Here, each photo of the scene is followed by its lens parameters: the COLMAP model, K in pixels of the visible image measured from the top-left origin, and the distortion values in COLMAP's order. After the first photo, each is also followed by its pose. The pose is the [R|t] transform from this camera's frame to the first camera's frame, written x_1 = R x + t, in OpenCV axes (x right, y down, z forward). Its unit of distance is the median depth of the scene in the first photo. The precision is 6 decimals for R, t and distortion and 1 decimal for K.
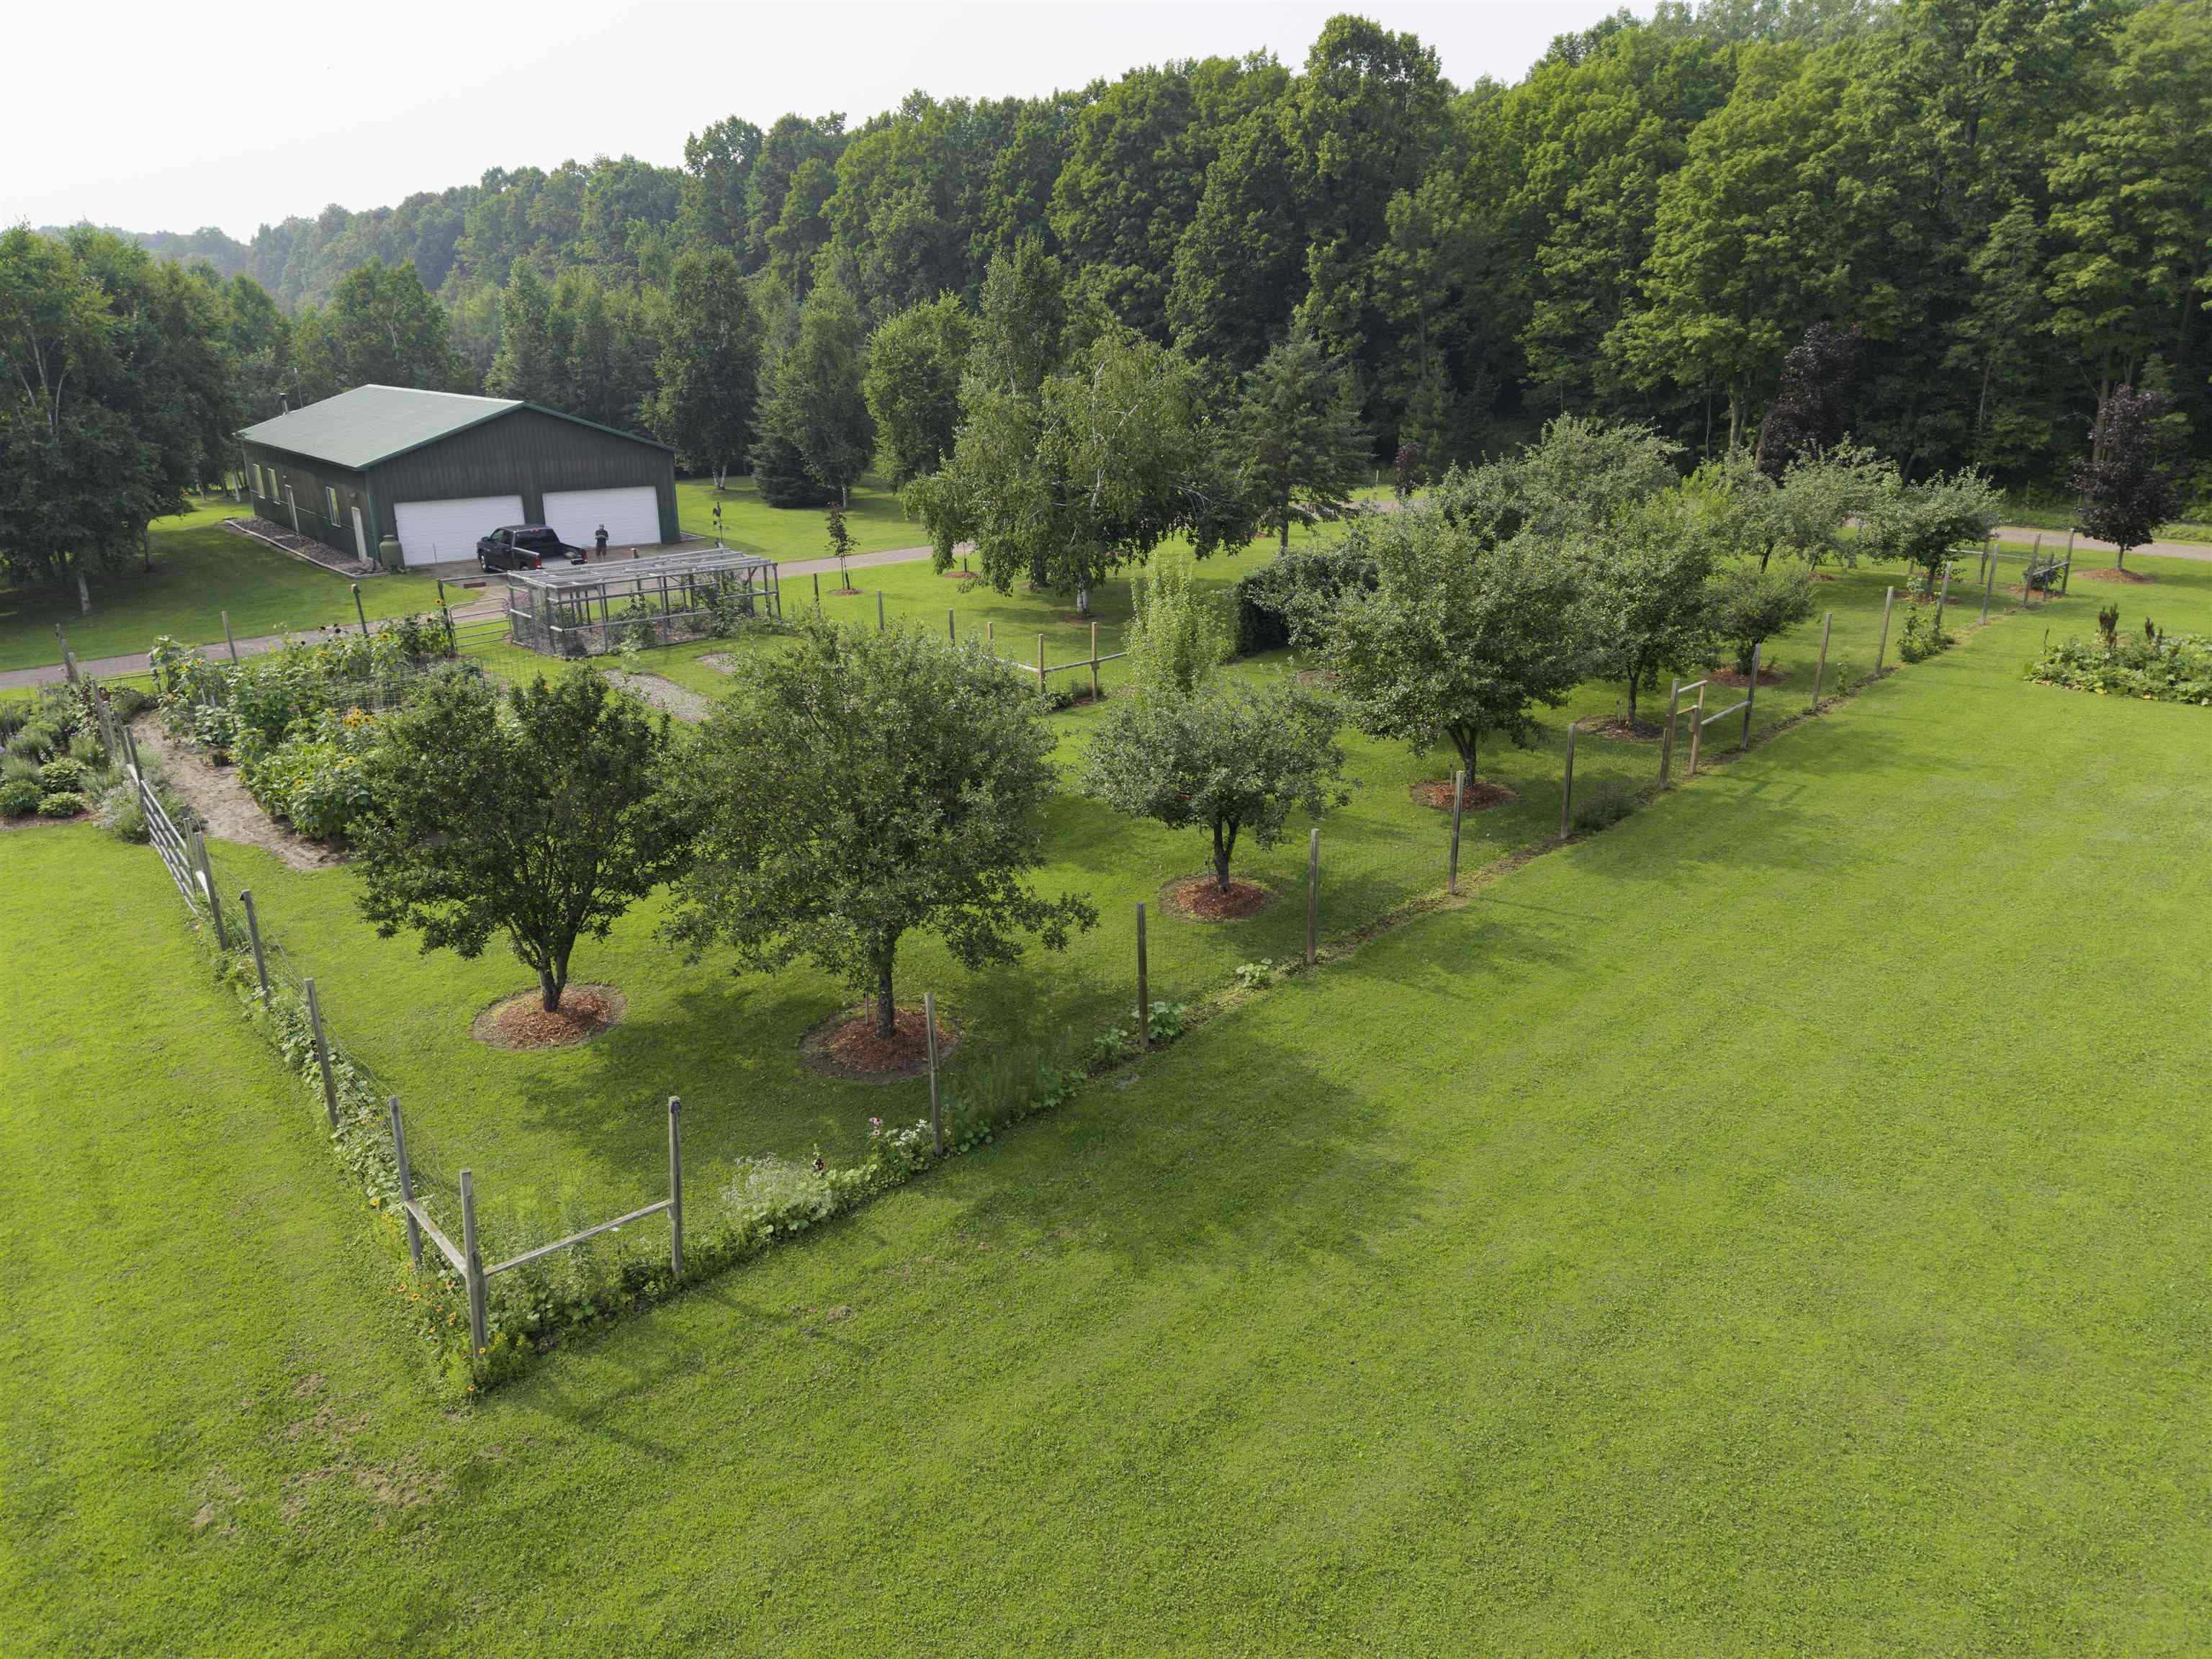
lens RADIAL K [[1473.5, 0, 1115.4], [0, 1473.5, 823.0], [0, 0, 1]] dist [0.031381, -0.024084]
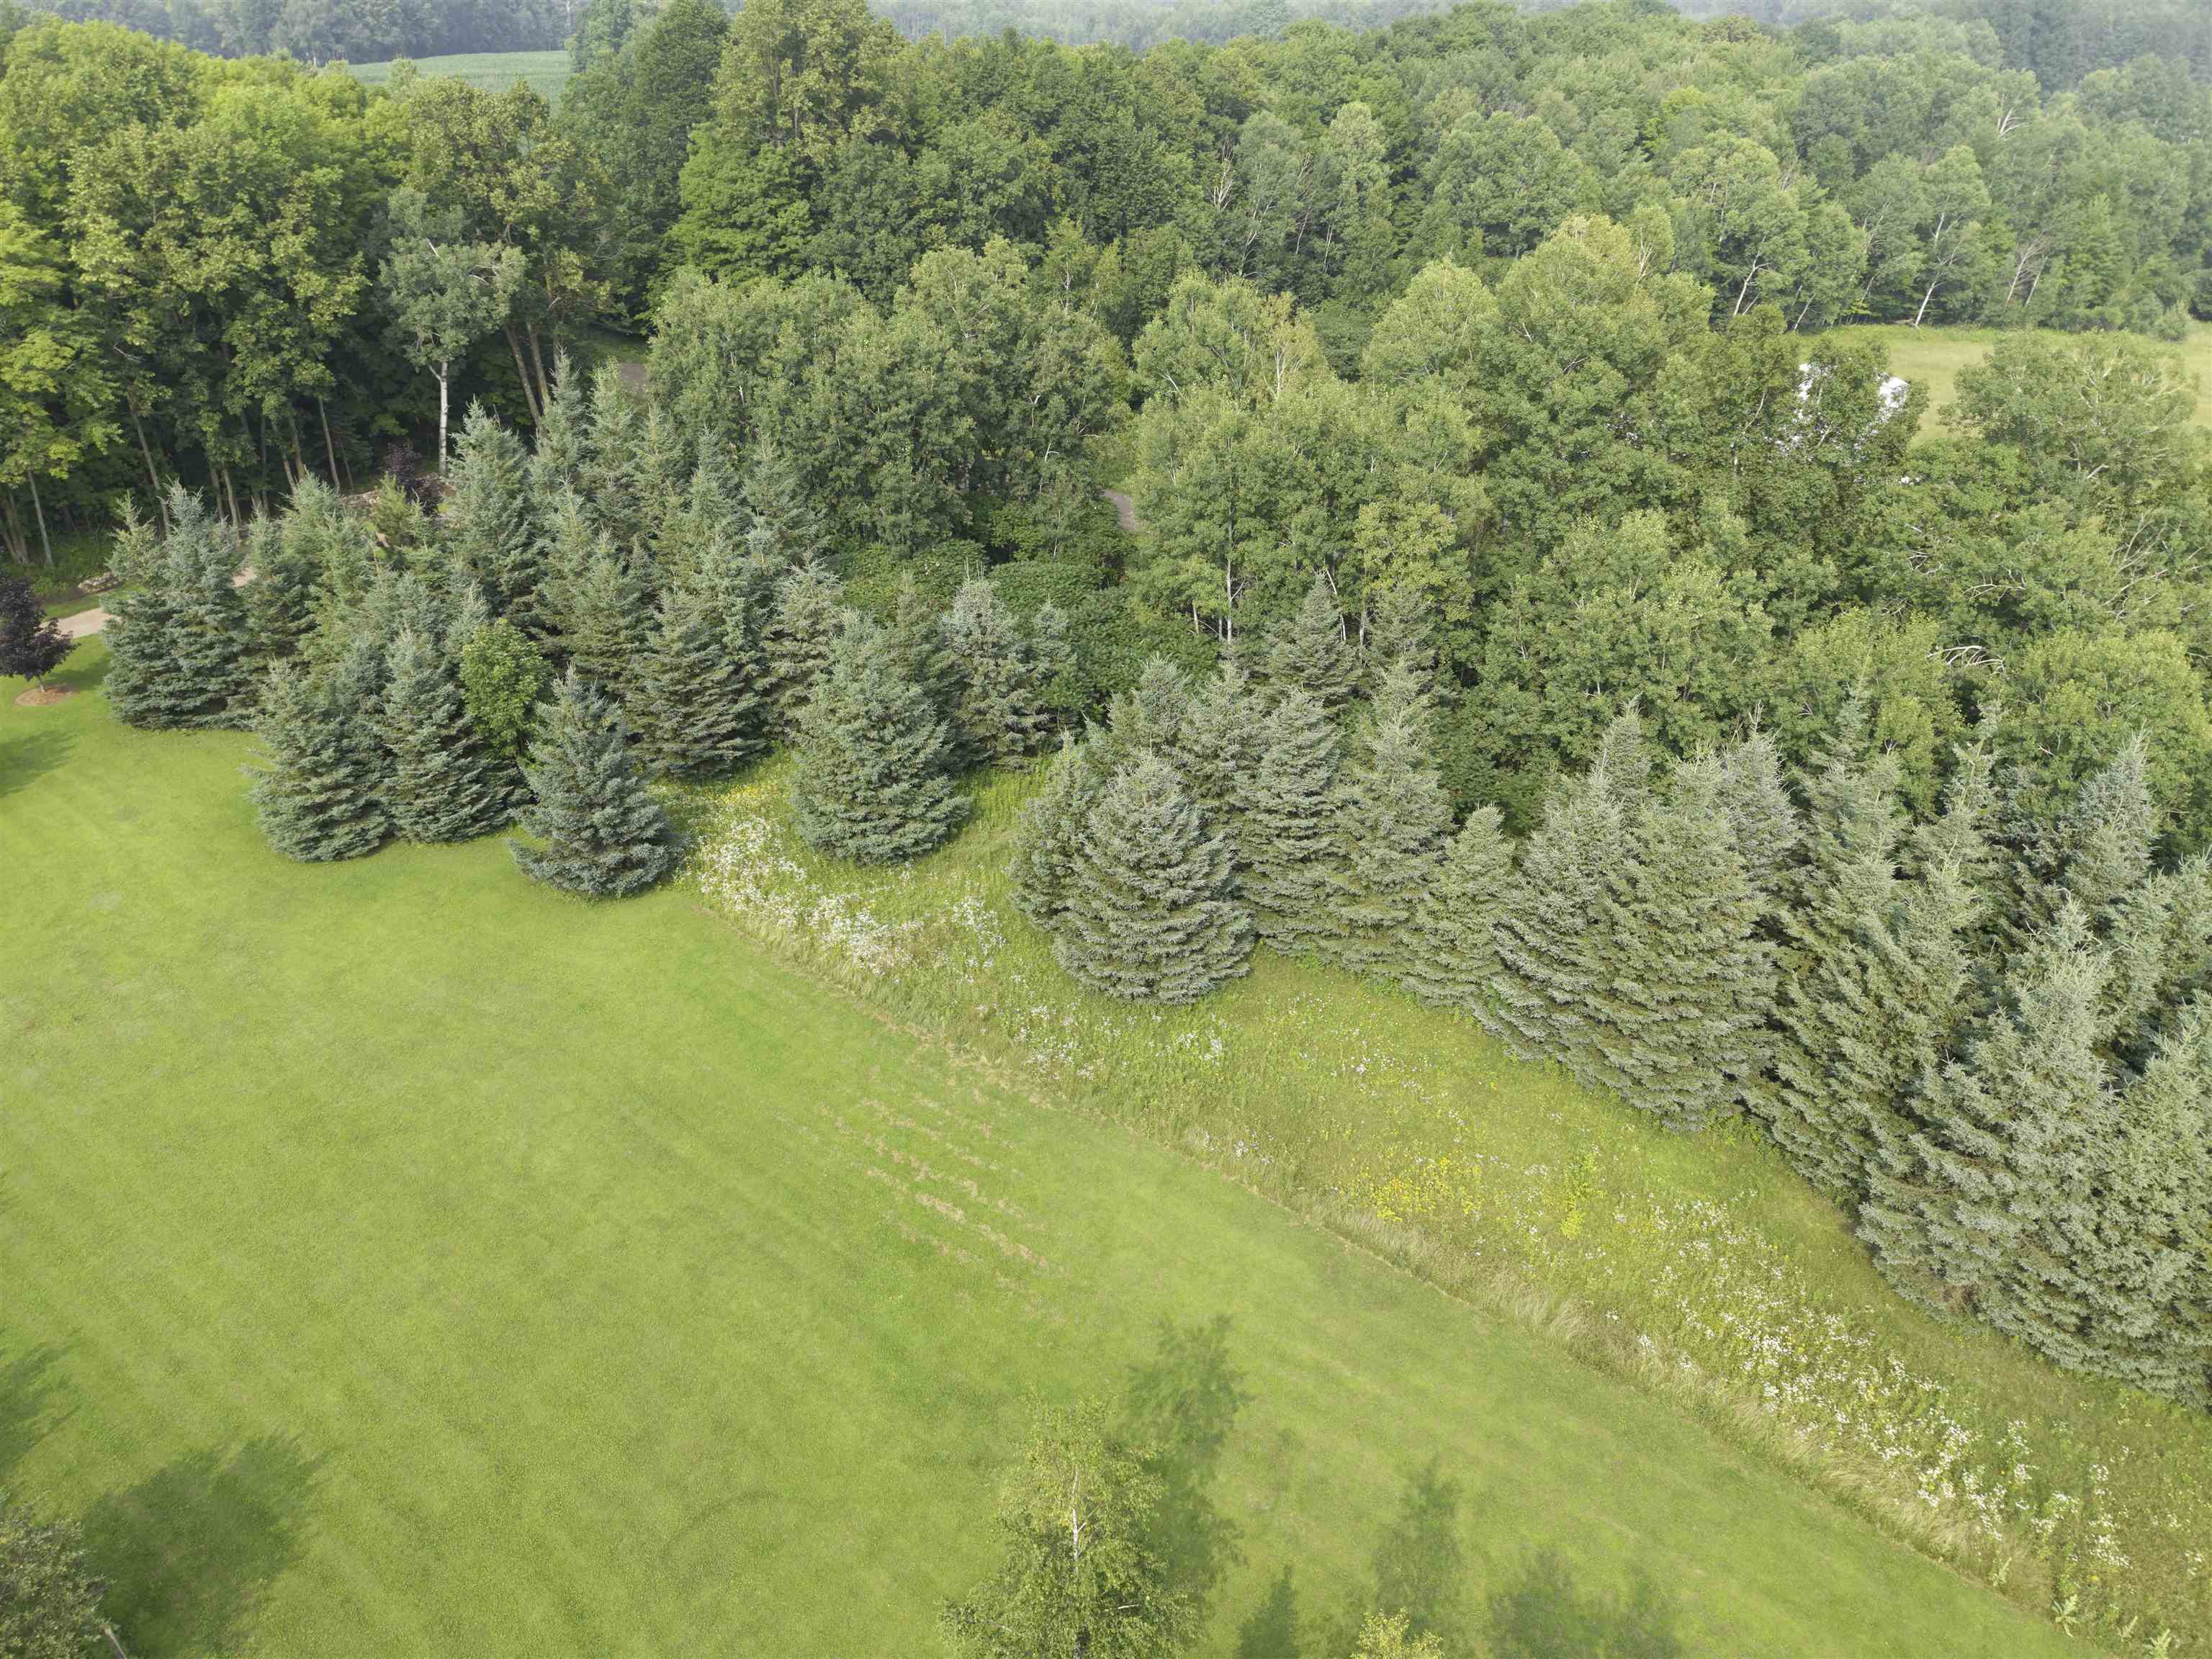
lens RADIAL K [[1473.5, 0, 1108.2], [0, 1473.5, 830.5], [0, 0, 1]] dist [0.031381, -0.024084]
pose [[-0.194055, -0.504077, 0.841575, -2.253328], [0.304411, 0.784592, 0.540138, -1.988612], [-0.932564, 0.361002, 0.001193, -0.654365]]
